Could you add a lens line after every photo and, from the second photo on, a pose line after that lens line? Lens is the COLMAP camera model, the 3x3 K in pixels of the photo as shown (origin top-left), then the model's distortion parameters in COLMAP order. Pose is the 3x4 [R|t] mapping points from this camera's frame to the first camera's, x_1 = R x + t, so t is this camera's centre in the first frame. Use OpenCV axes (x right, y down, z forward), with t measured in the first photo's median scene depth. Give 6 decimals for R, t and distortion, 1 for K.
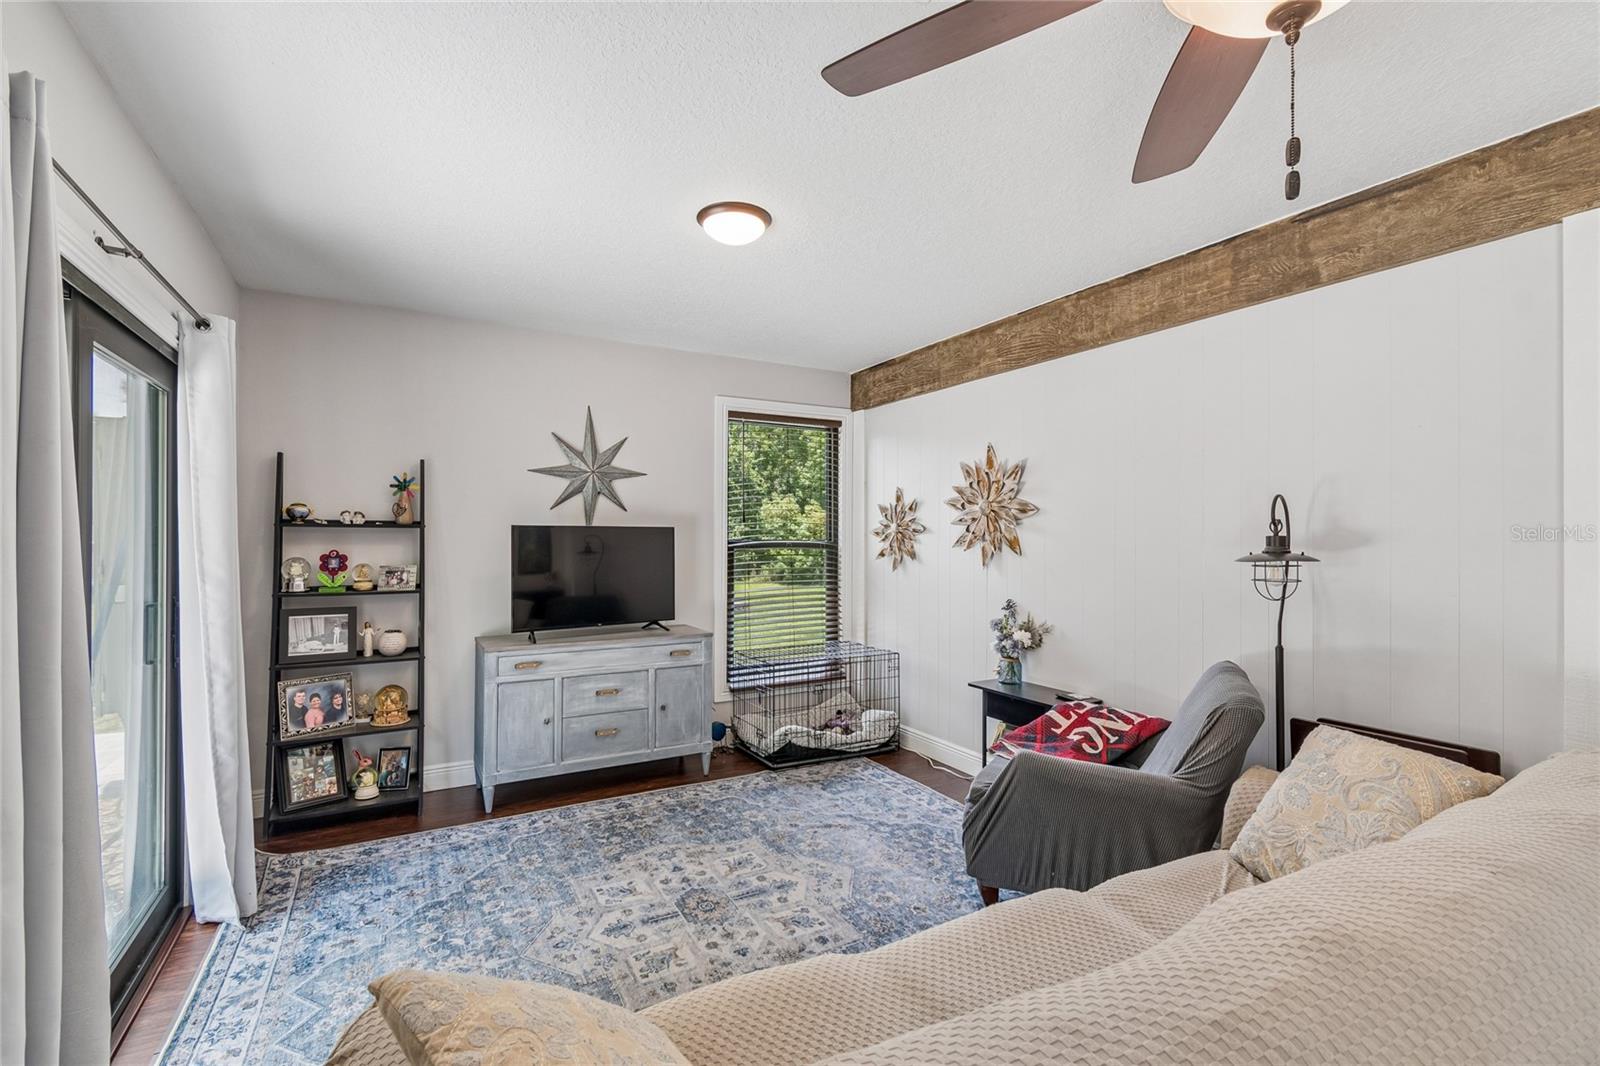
lens RADIAL K [[724.3, 0, 794.5], [0, 724.3, 528.2], [0, 0, 1]] dist [0.007555, -0.001733]
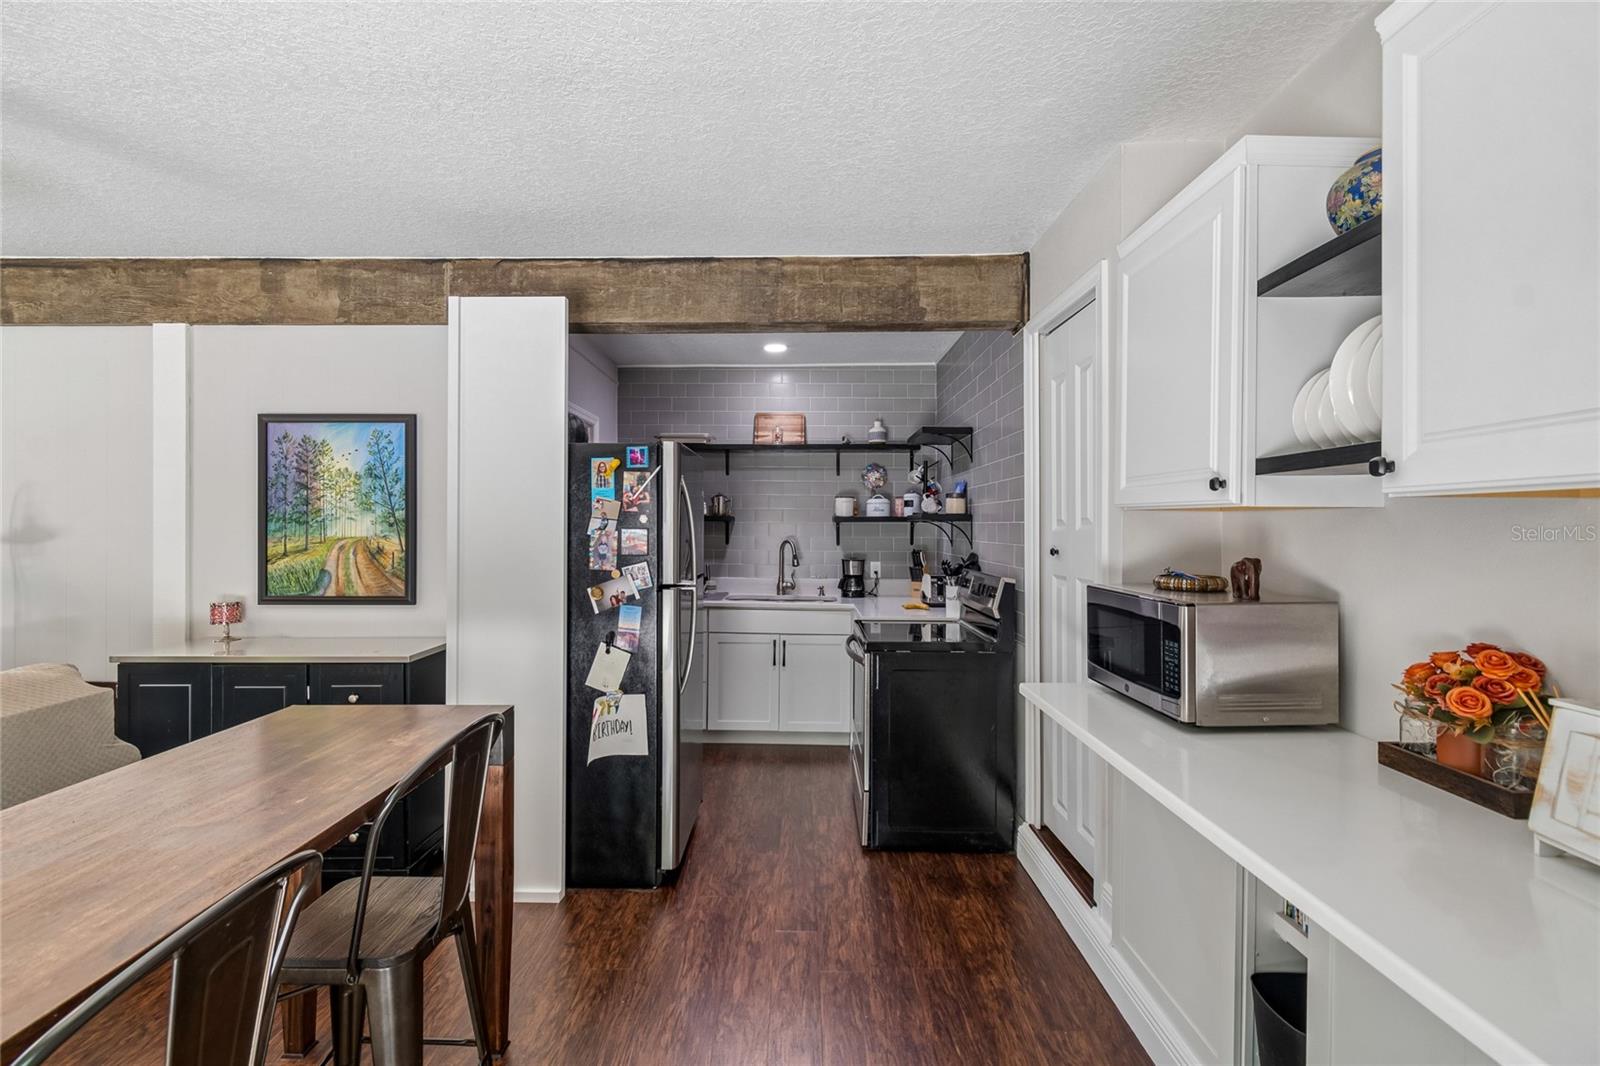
lens RADIAL K [[724.3, 0, 784.3], [0, 724.3, 522.9], [0, 0, 1]] dist [0.007555, -0.001733]
pose [[0.506813, -0.000744, 0.862056, 0.231660], [-0.009187, 0.999938, 0.006264, -0.016945], [-0.862007, -0.011094, 0.506775, -0.510807]]
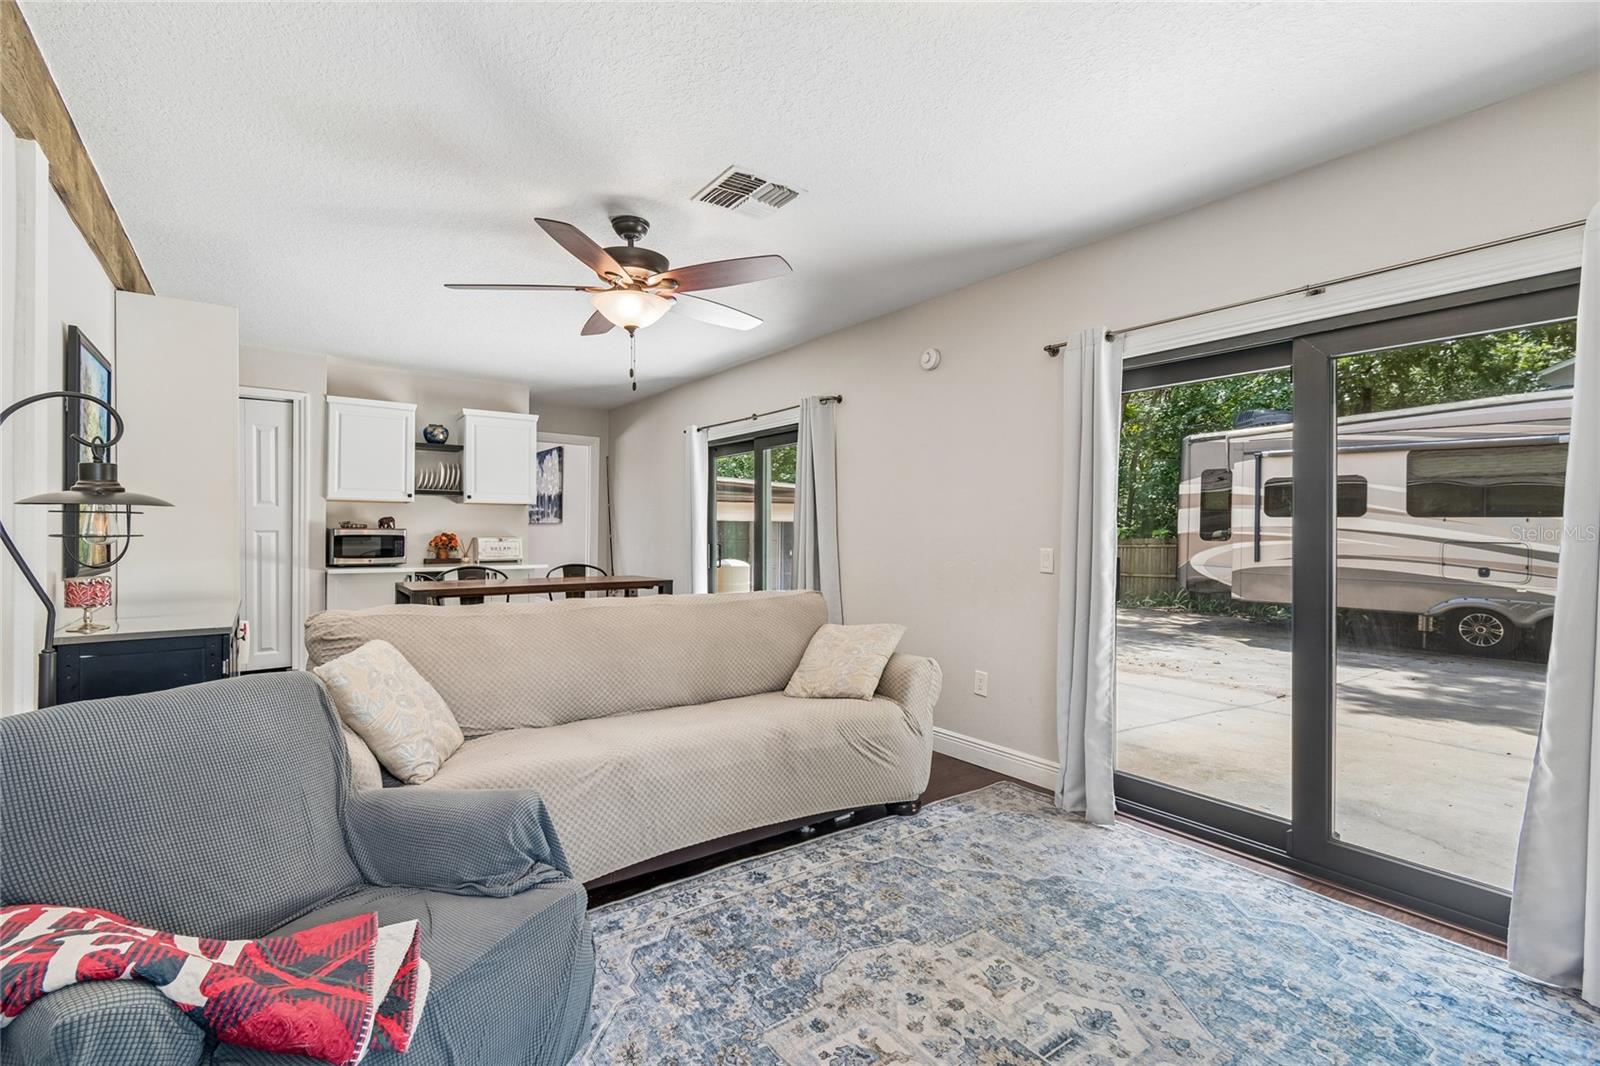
lens RADIAL K [[724.3, 0, 804.8], [0, 724.3, 526.7], [0, 0, 1]] dist [0.007555, -0.001733]
pose [[-0.990505, -0.009105, -0.137178, 0.107150], [-0.006845, 0.999833, -0.016939, 0.048581], [0.137310, -0.015840, -0.990402, 1.176874]]
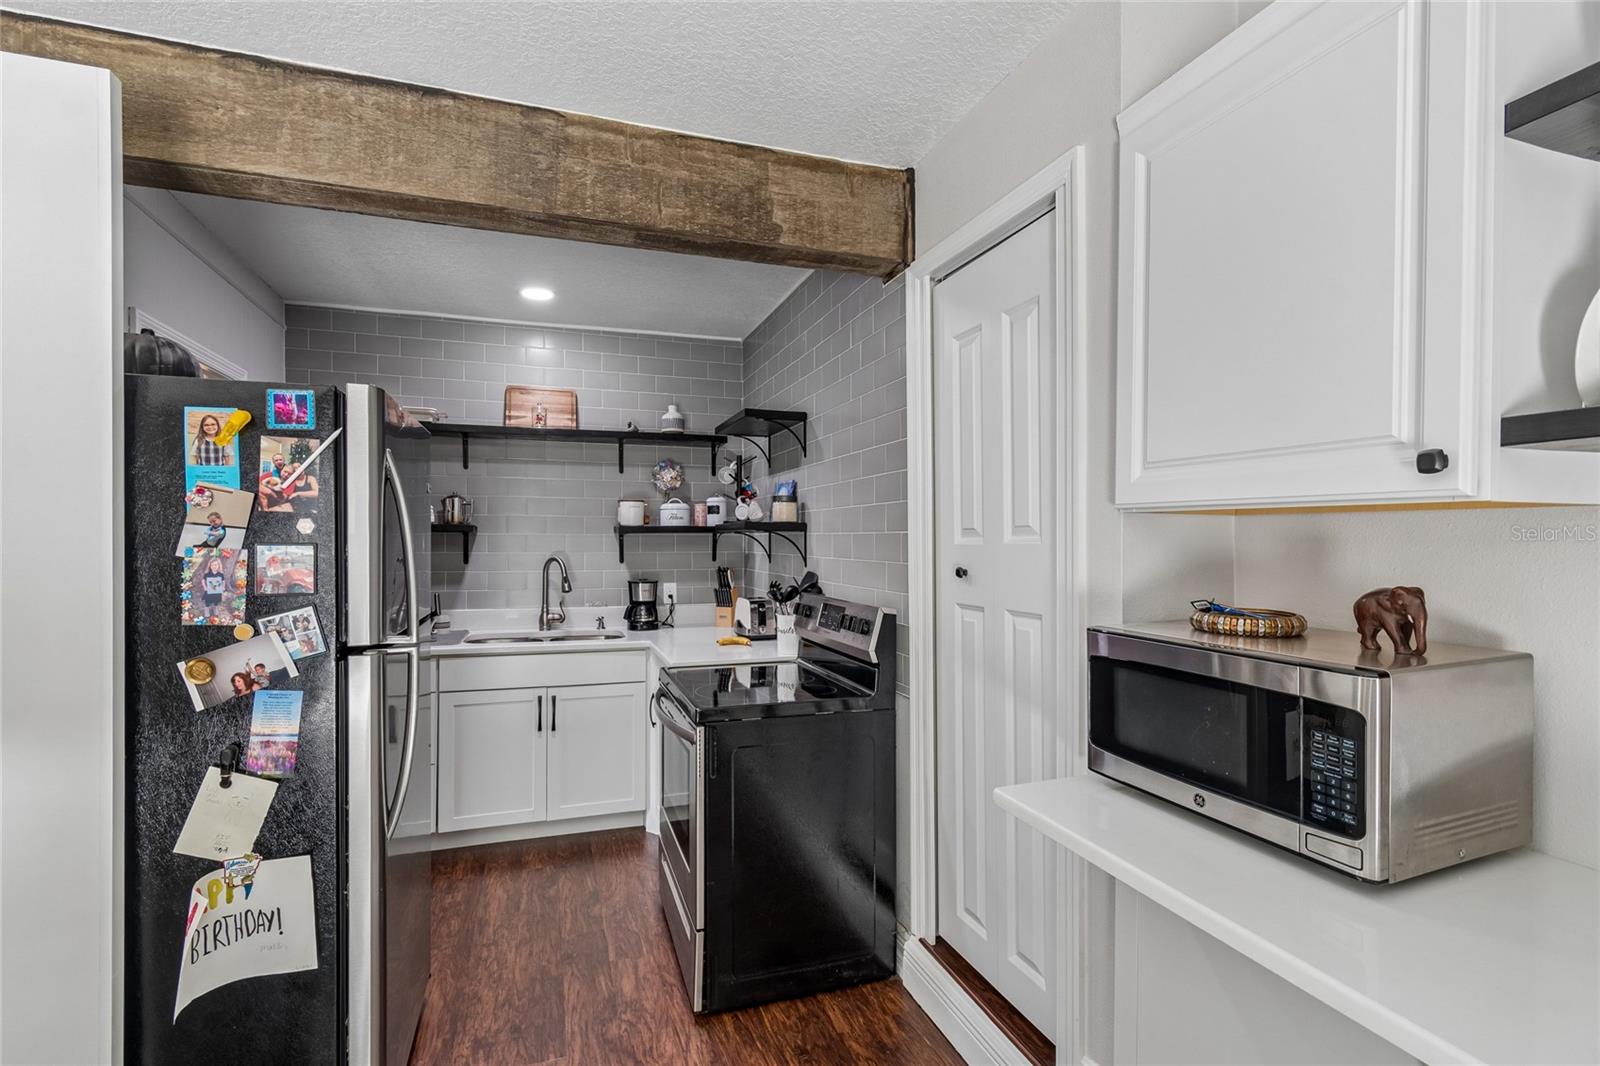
lens RADIAL K [[724.3, 0, 788.8], [0, 724.3, 541.8], [0, 0, 1]] dist [0.007555, -0.001733]
pose [[0.181722, -0.010975, 0.983289, 0.458172], [-0.008204, 0.999886, 0.012676, -0.013775], [-0.983316, -0.010370, 0.181611, -0.340699]]
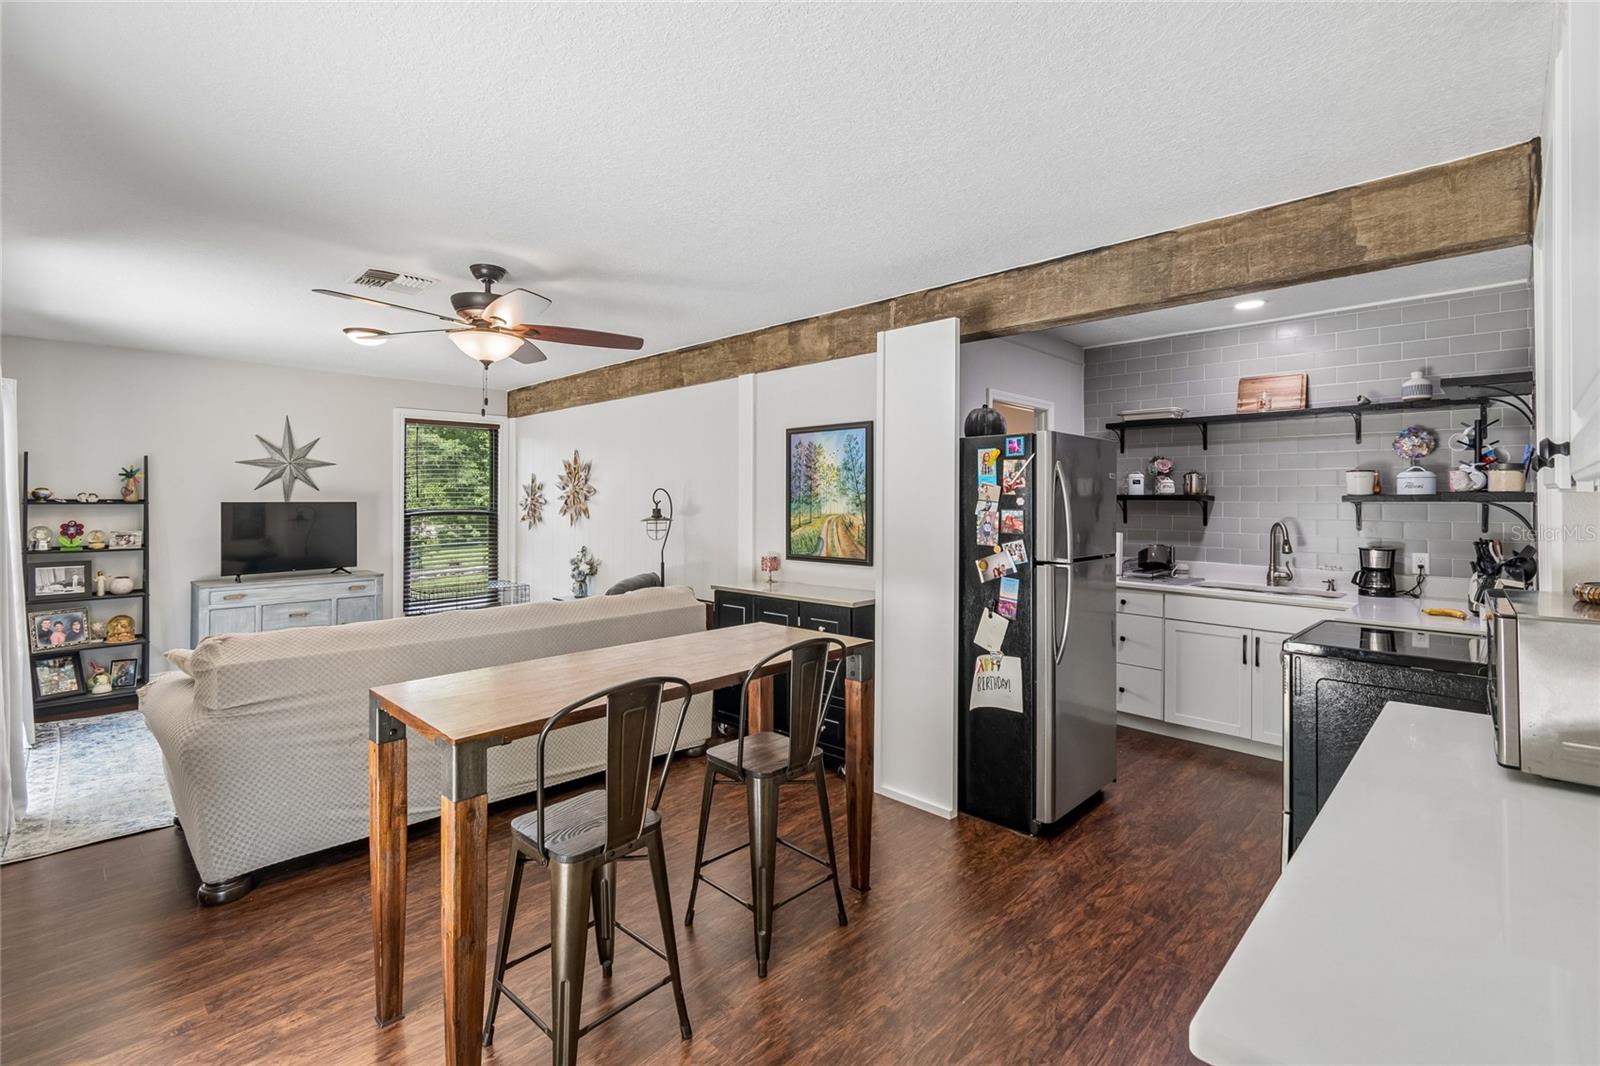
lens RADIAL K [[724.3, 0, 788.9], [0, 724.3, 493.2], [0, 0, 1]] dist [0.007555, -0.001733]
pose [[0.961639, -0.000824, 0.274318, 0.315768], [0.000098, 0.999996, 0.002660, -0.026793], [-0.274320, -0.002531, 0.961635, -0.740146]]
